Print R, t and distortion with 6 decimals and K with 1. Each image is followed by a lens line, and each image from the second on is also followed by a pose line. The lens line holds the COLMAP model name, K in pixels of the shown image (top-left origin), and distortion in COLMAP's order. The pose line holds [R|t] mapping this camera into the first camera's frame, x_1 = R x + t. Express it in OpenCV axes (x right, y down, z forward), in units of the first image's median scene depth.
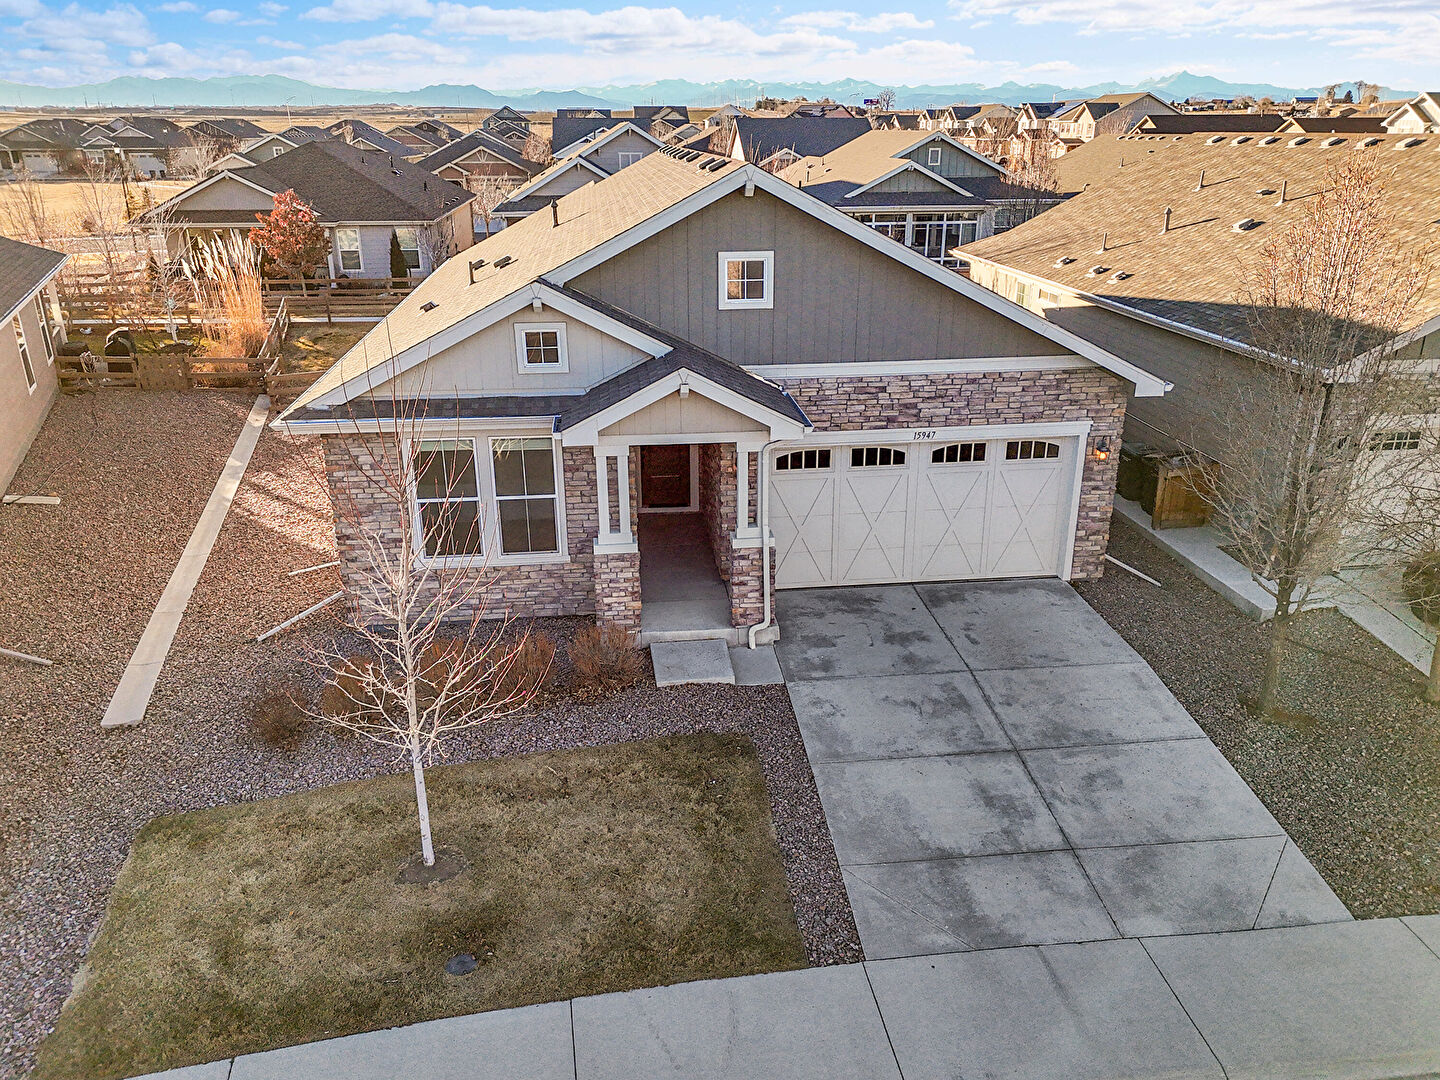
lens RADIAL K [[1057.4, 0, 720.0], [0, 1057.4, 540.0], [0, 0, 1]] dist [0.066617, -0.057187]
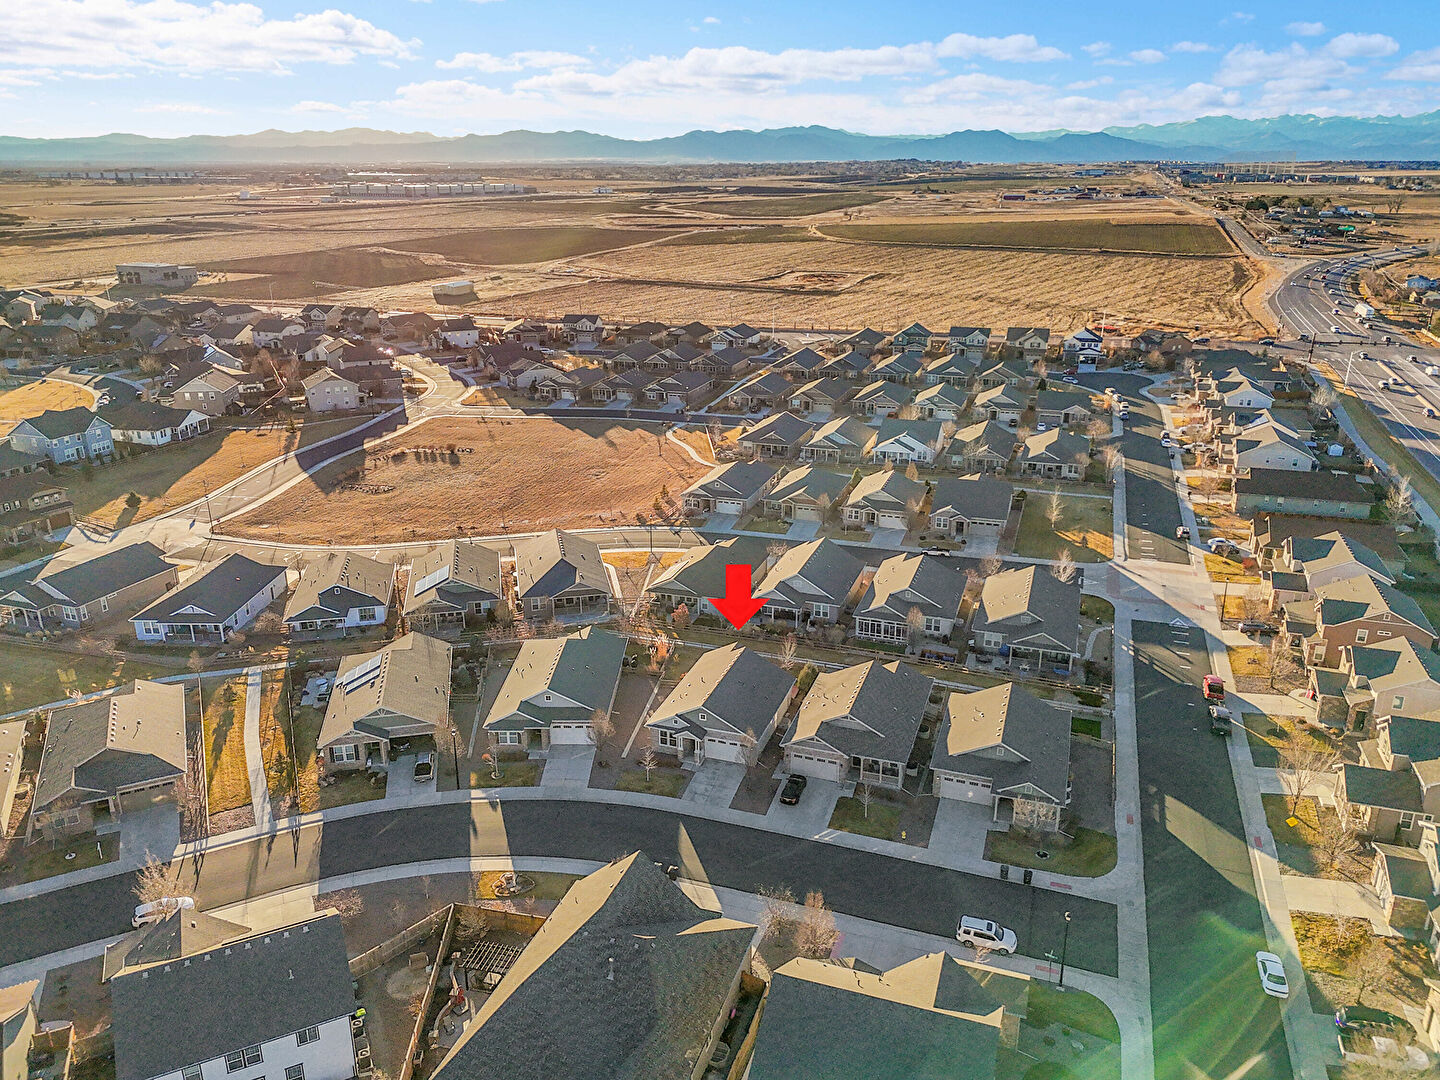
lens RADIAL K [[1063.4, 0, 718.6], [0, 1063.4, 530.9], [0, 0, 1]] dist [0.094026, -0.095175]
pose [[0.899894, 0.136658, -0.414144, 3.036190], [-0.152914, 0.988220, -0.006178, -1.499620], [0.408421, 0.068888, 0.910190, -5.854411]]
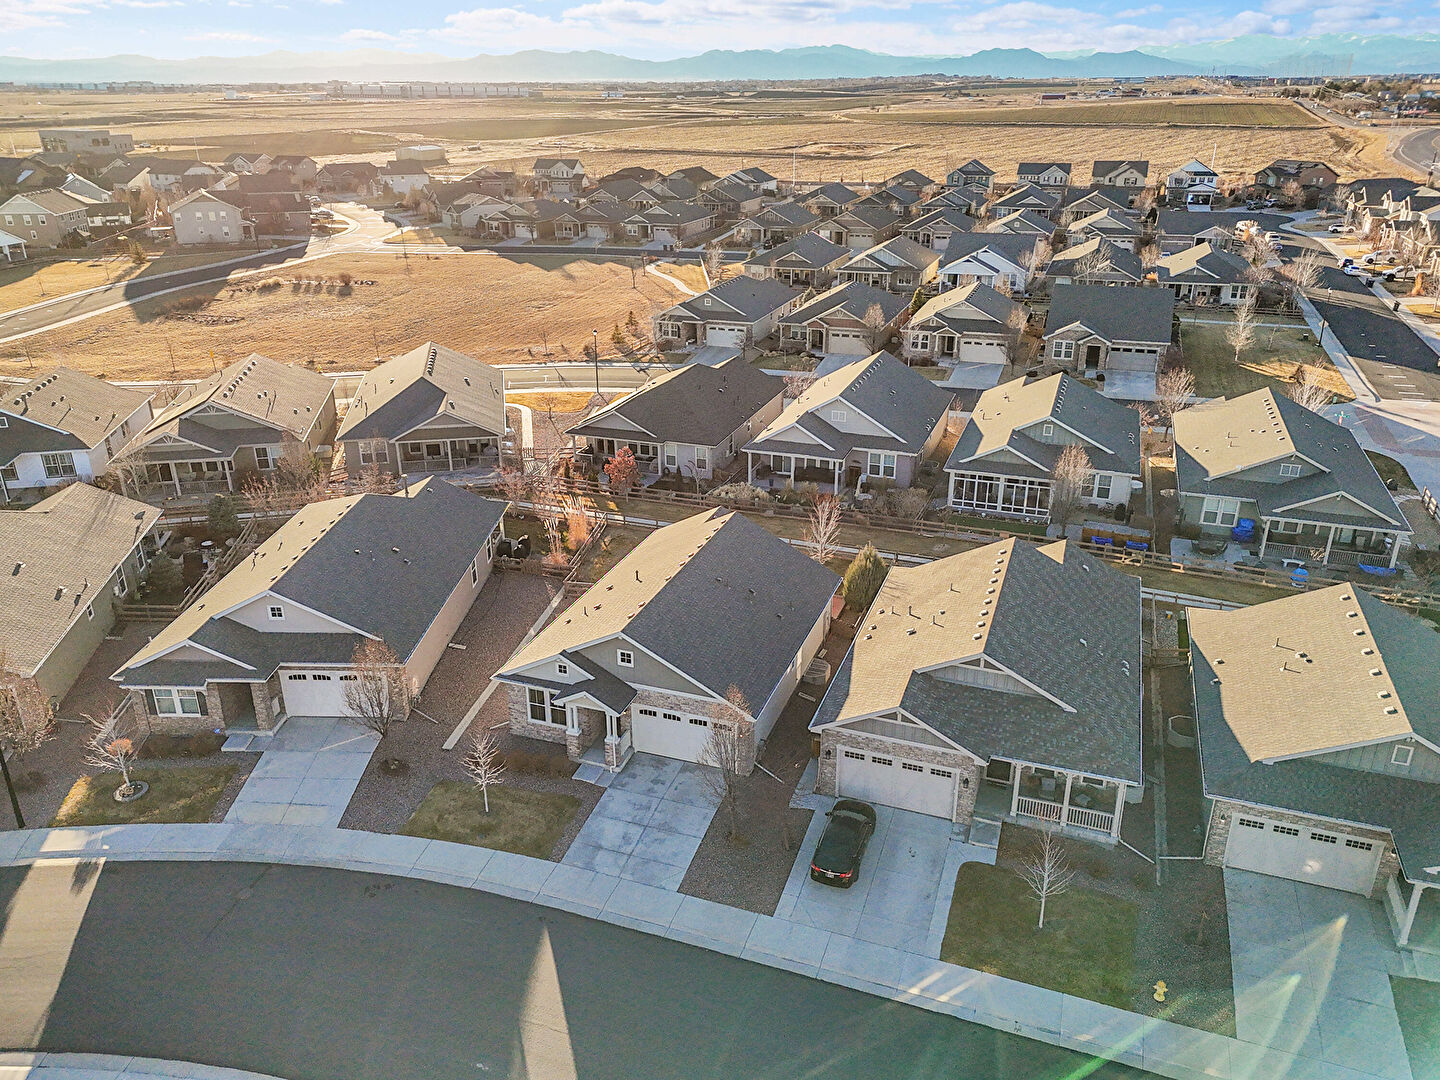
lens RADIAL K [[1057.4, 0, 720.0], [0, 1057.4, 540.0], [0, 0, 1]] dist [0.066617, -0.057187]
pose [[0.893177, 0.170952, -0.415945, 1.497999], [-0.158548, 0.985244, 0.064475, -0.824835], [0.420830, 0.008359, 0.907101, -1.708027]]
